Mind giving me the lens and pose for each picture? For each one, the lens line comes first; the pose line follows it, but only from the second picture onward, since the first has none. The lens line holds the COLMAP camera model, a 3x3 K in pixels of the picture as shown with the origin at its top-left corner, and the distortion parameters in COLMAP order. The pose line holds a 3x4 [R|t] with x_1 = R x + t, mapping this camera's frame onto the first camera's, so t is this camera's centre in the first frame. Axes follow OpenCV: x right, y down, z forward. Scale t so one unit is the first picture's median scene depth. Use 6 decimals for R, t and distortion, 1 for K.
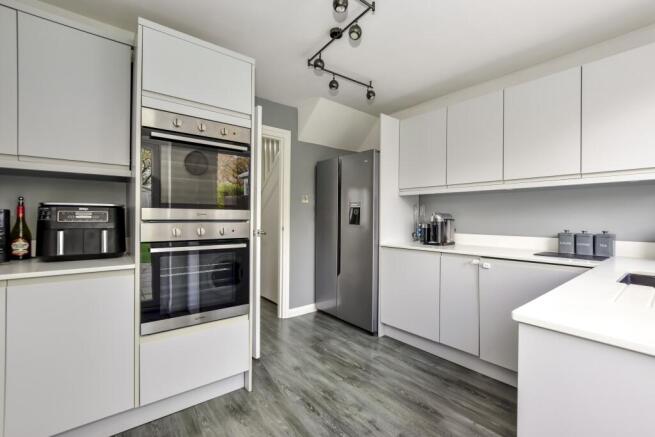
lens RADIAL K [[292.4, 0, 328.4], [0, 292.4, 219.3], [0, 0, 1]] dist [0.000457, 0.000056]
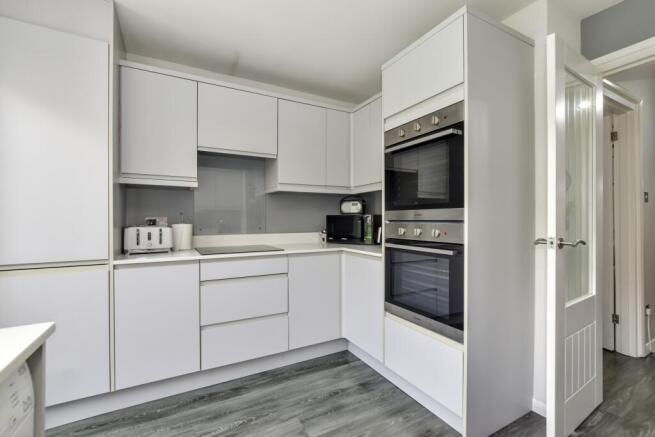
lens RADIAL K [[292.4, 0, 328.4], [0, 292.4, 219.3], [0, 0, 1]] dist [0.000457, 0.000056]
pose [[-0.176629, -0.001722, -0.984276, 0.595384], [-0.002797, 0.999995, -0.001248, -0.000338], [0.984274, 0.002532, -0.176633, 0.870077]]
